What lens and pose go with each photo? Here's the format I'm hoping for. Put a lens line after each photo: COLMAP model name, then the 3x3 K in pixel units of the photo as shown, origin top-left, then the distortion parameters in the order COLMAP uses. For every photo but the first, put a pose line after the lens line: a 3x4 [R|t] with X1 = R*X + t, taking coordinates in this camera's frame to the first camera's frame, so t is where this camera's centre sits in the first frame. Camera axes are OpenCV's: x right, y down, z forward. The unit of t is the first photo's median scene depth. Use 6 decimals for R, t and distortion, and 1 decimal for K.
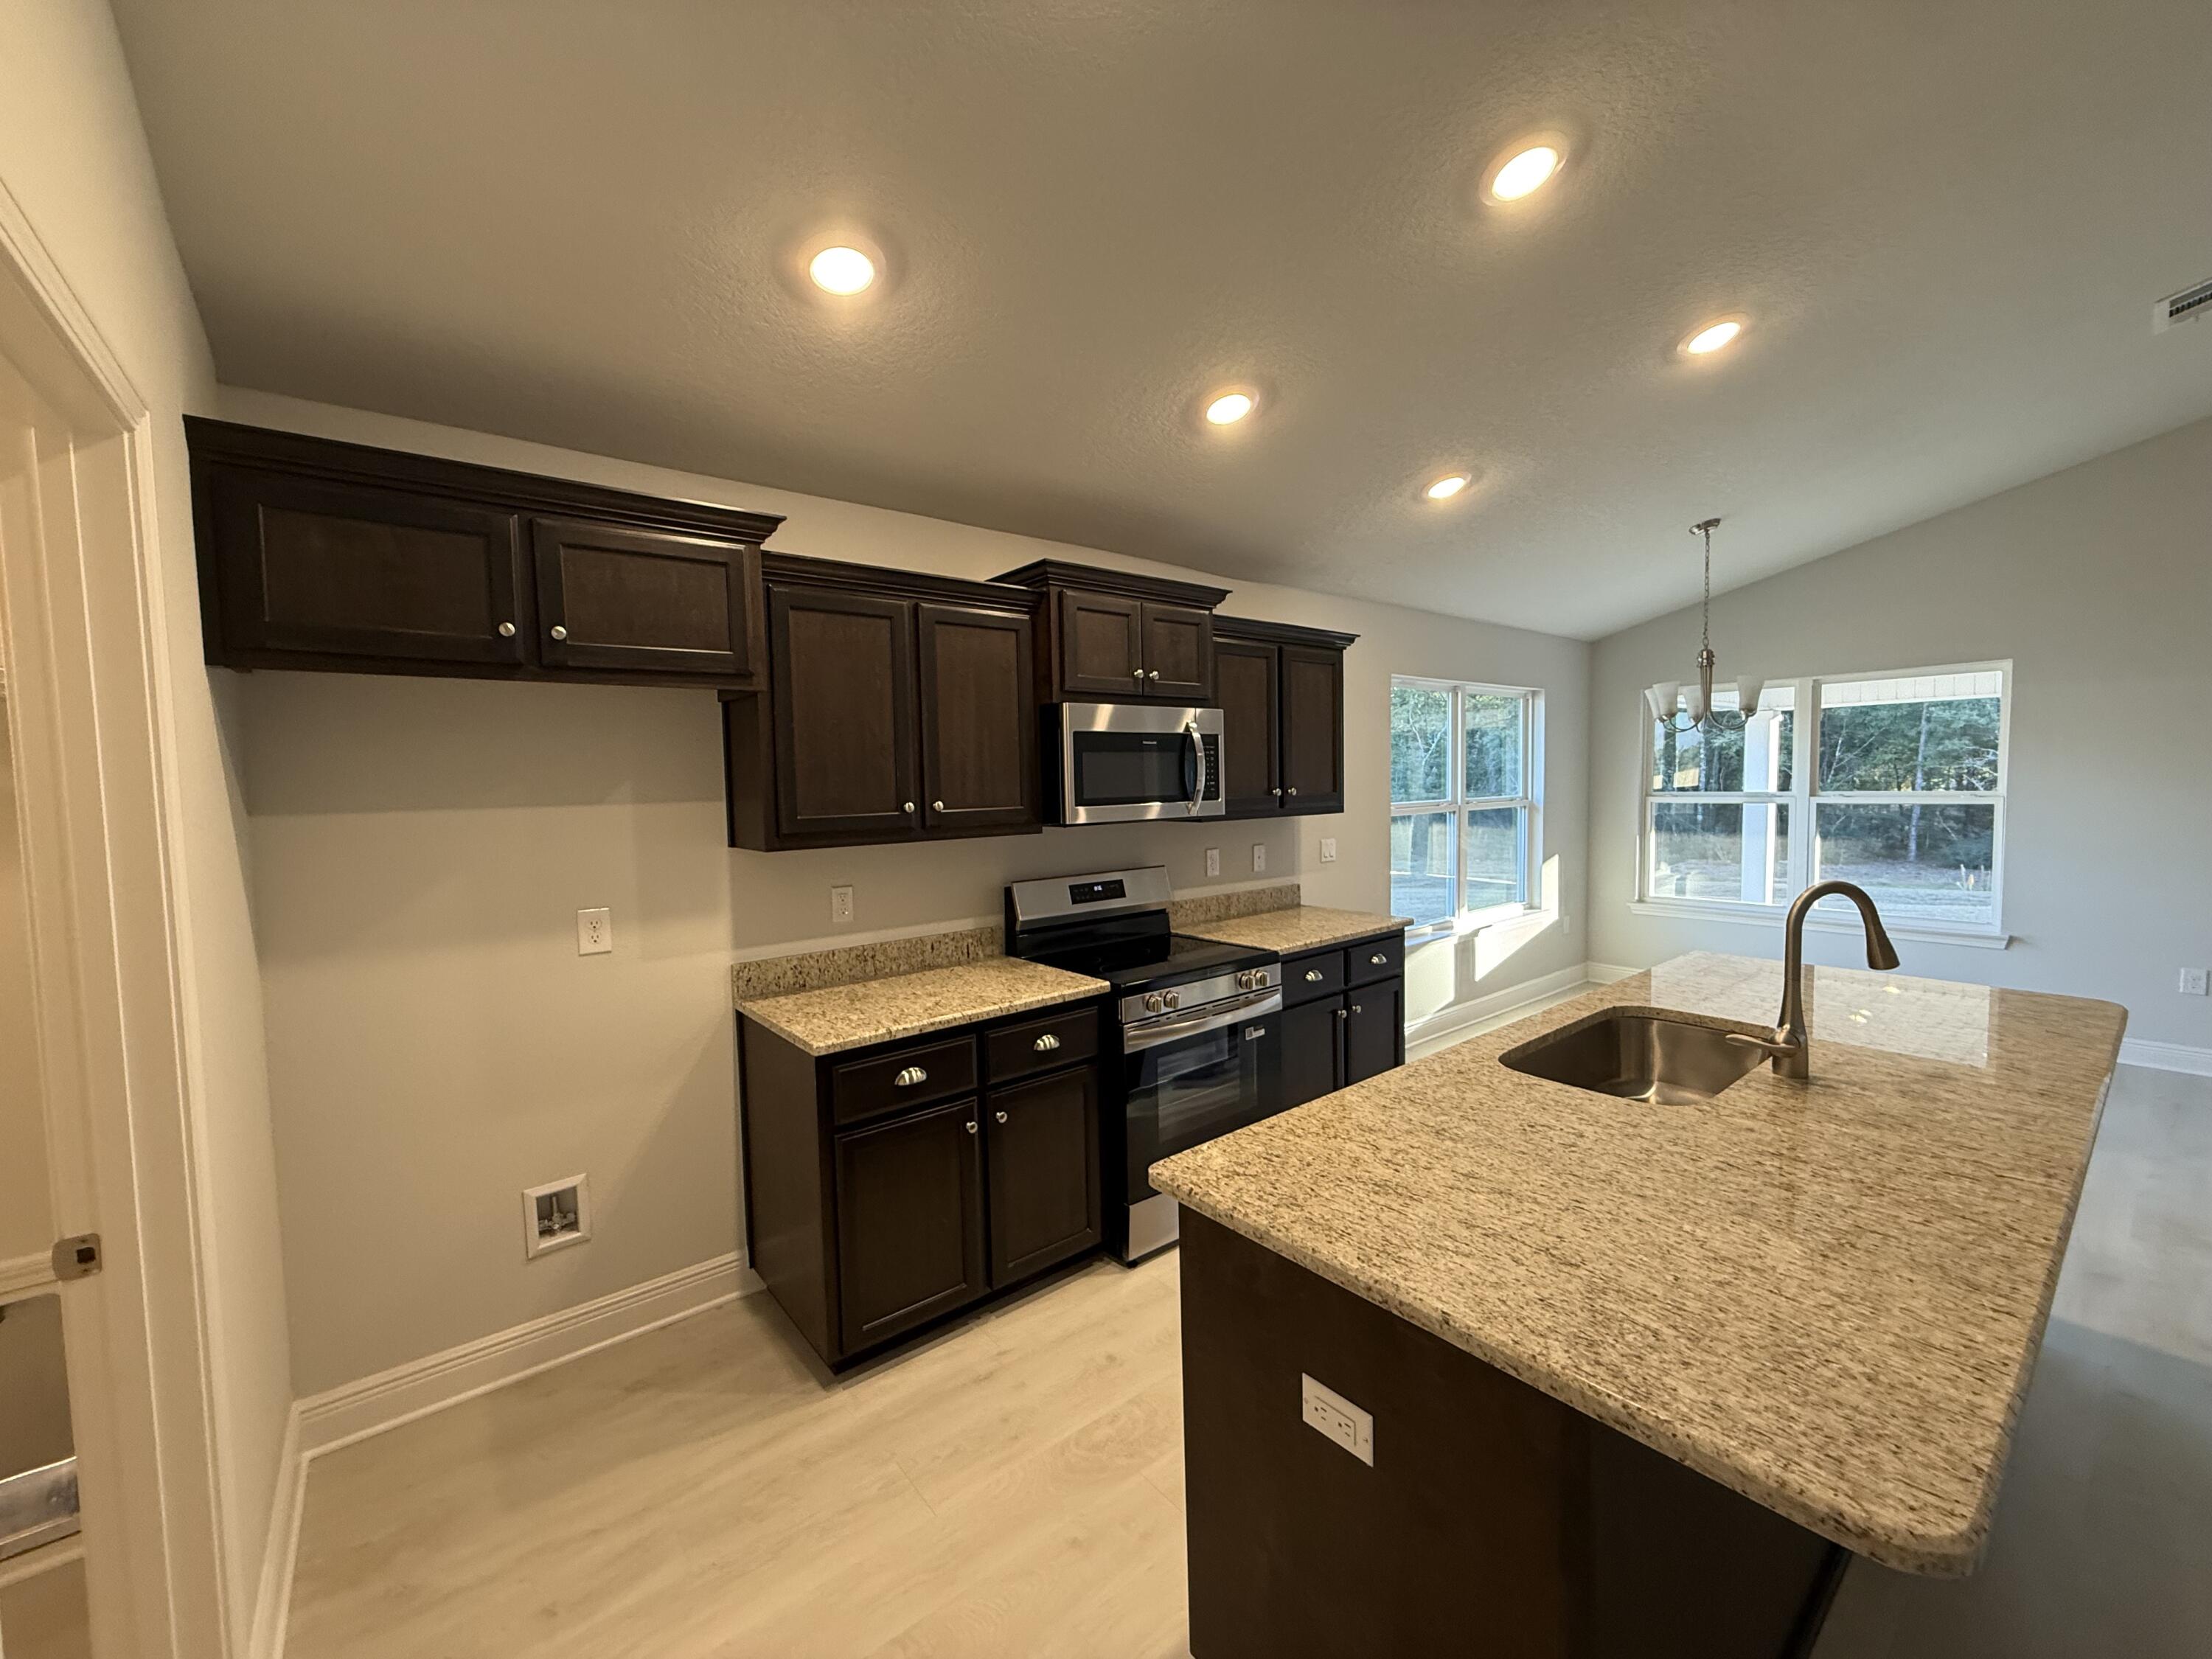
lens RADIAL K [[882.7, 0, 1101.6], [0, 882.7, 828.6], [0, 0, 1]] dist [0.000632, -0.000358]
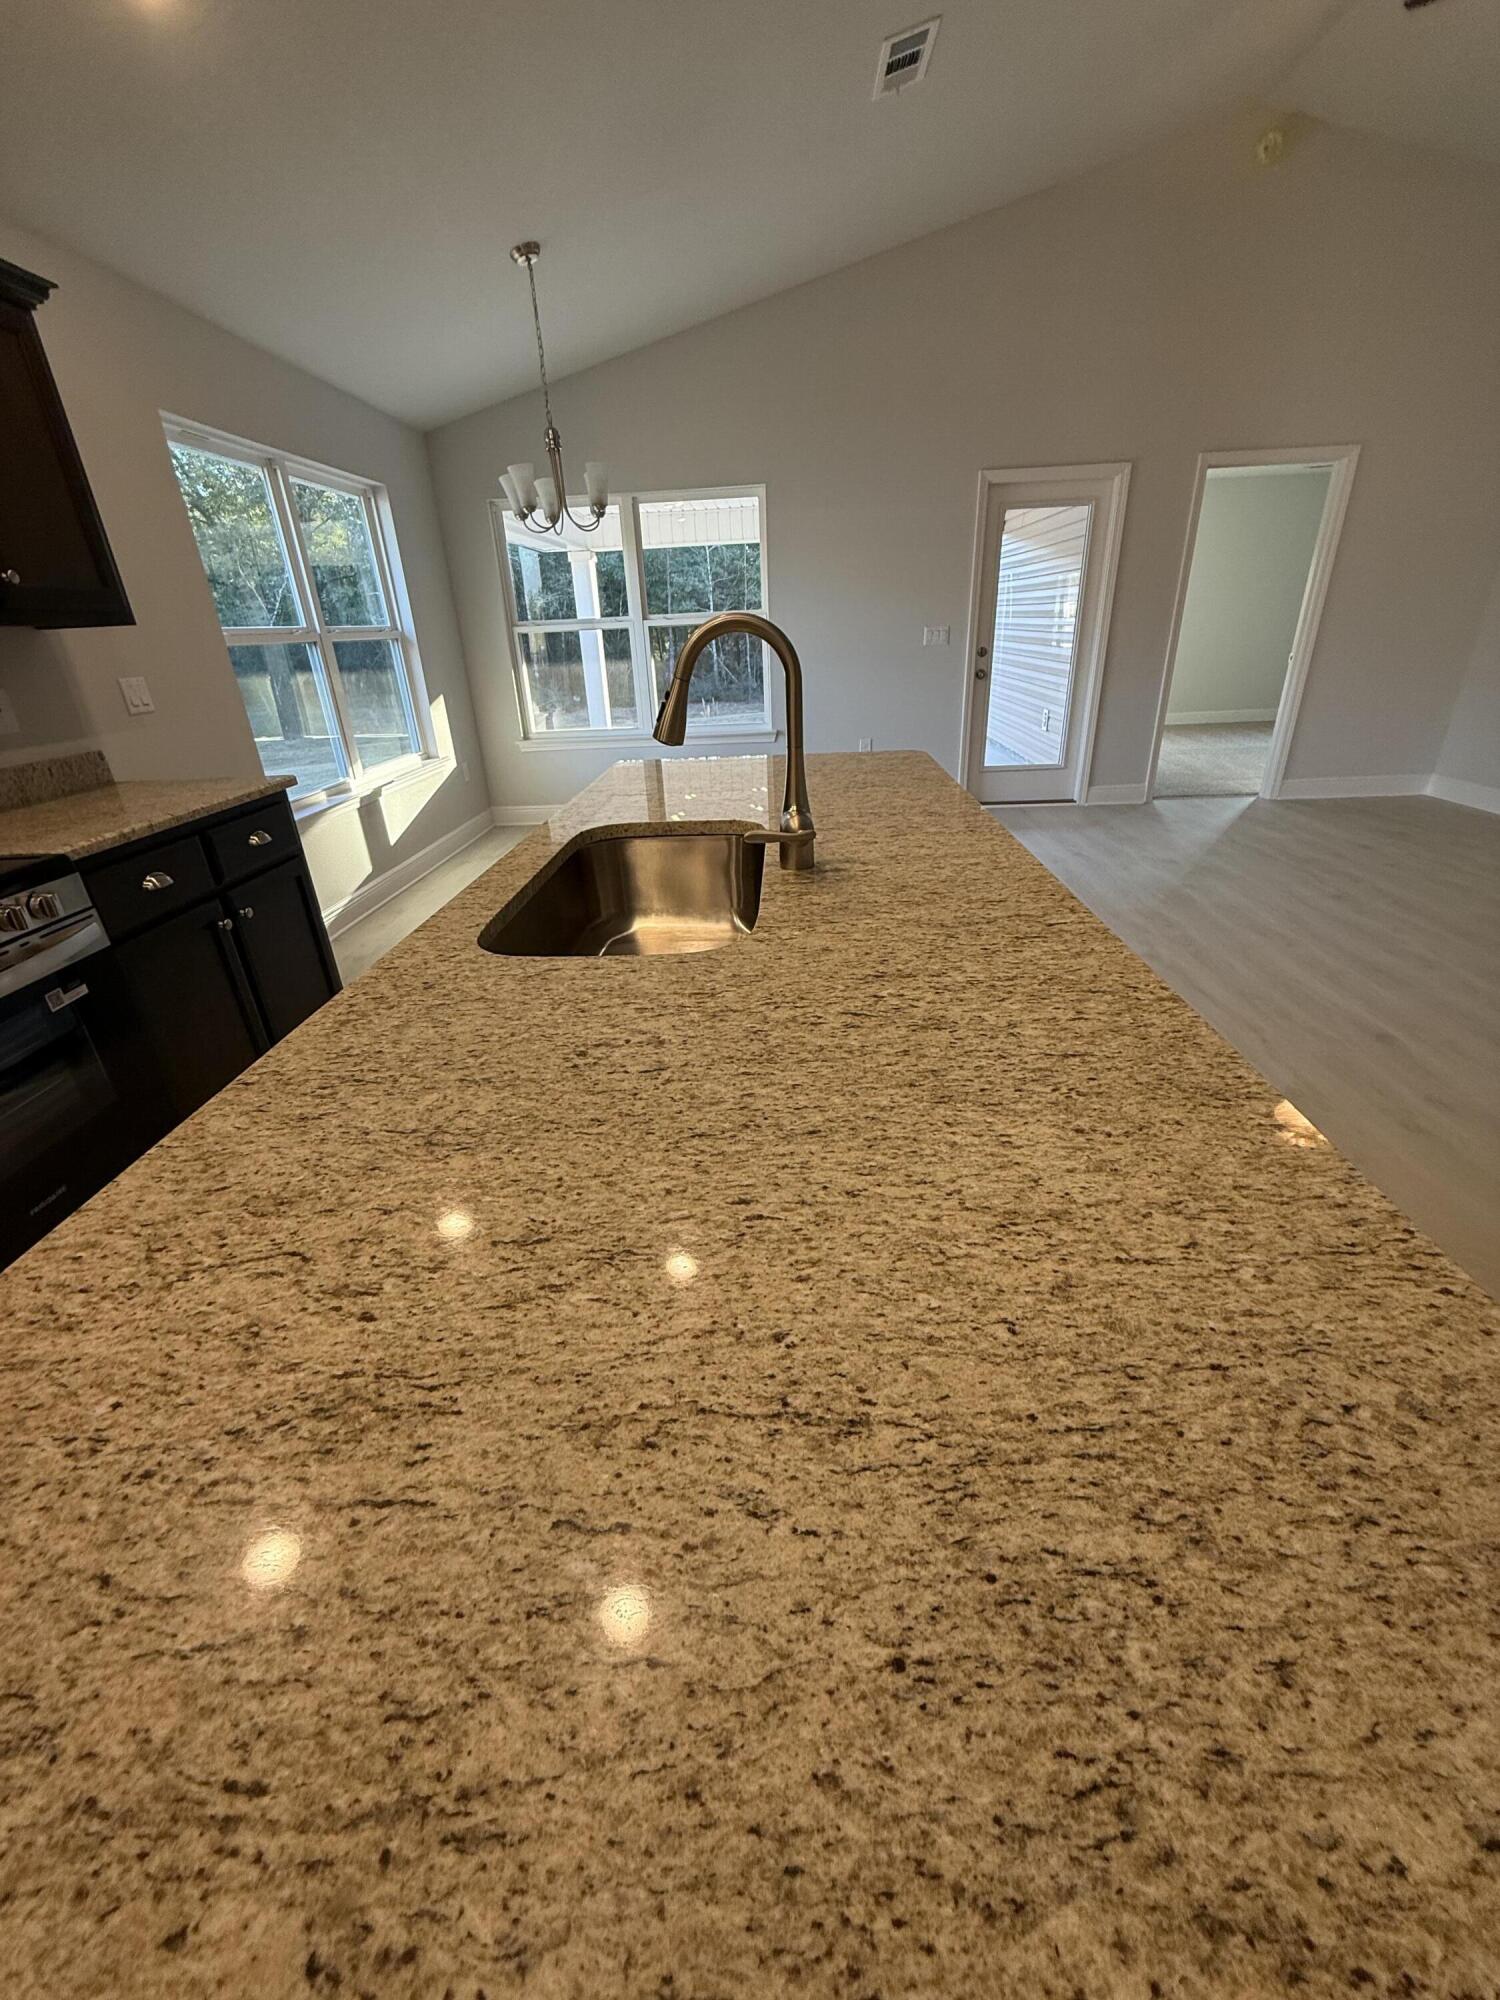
lens RADIAL K [[798.1, 0, 746.6], [0, 798.1, 997.4], [0, 0, 1]] dist [0.000632, -0.000358]
pose [[0.664903, -0.325355, 0.672345, 0.106105], [0.072723, 0.924067, 0.375247, 0.056708], [-0.743381, -0.200608, 0.638076, 0.282280]]
